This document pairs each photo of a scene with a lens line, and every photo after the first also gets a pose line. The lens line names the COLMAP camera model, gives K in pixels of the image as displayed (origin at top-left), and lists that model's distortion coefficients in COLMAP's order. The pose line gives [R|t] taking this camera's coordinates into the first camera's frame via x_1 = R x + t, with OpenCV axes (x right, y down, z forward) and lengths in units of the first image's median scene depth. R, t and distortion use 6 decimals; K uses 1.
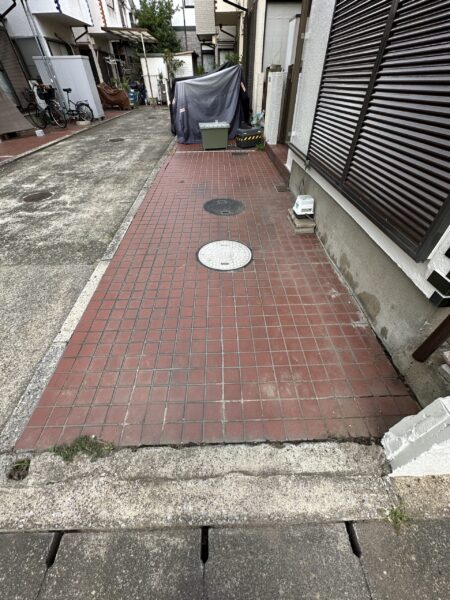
lens RADIAL K [[240.0, 0, 224.2], [0, 240.0, 302.6], [0, 0, 1]] dist [-0.005190, 0.000822]
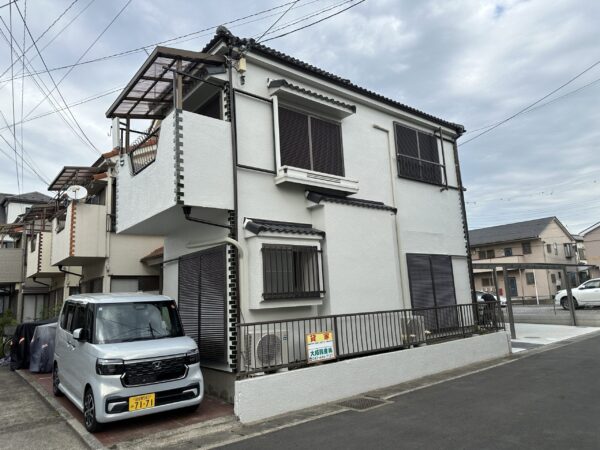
lens RADIAL K [[425.5, 0, 295.9], [0, 425.5, 221.7], [0, 0, 1]] dist [0.032361, -0.041343]
pose [[0.796136, 0.086273, 0.598936, -1.836358], [0.438421, 0.599973, -0.669193, 2.584917], [-0.417078, 0.795355, 0.439837, -3.066368]]
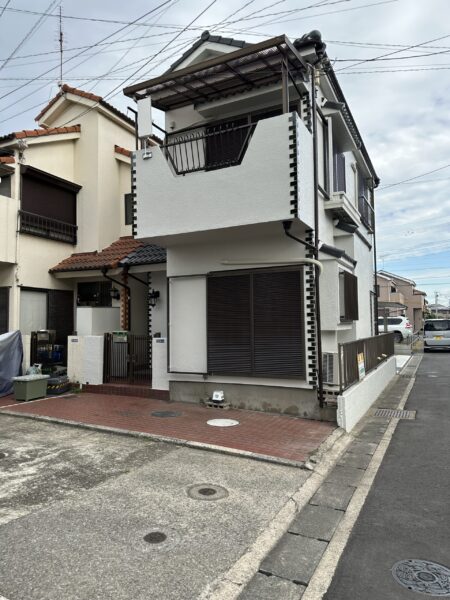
lens RADIAL K [[425.5, 0, 220.6], [0, 425.5, 301.2], [0, 0, 1]] dist [0.032361, -0.041343]
pose [[0.479894, 0.055318, 0.875581, -4.375453], [0.601832, 0.705412, -0.374422, 0.494877], [-0.638358, 0.706635, 0.305231, -0.780674]]
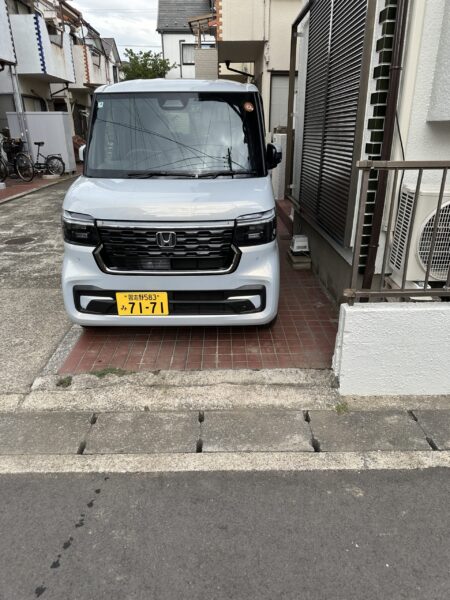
lens RADIAL K [[425.5, 0, 227.1], [0, 425.5, 305.8], [0, 0, 1]] dist [0.032361, -0.041343]
pose [[0.999882, 0.015372, -0.000370, 0.044488], [-0.014501, 0.934663, -0.355238, 0.928907], [-0.005115, 0.355202, 0.934776, -1.150497]]
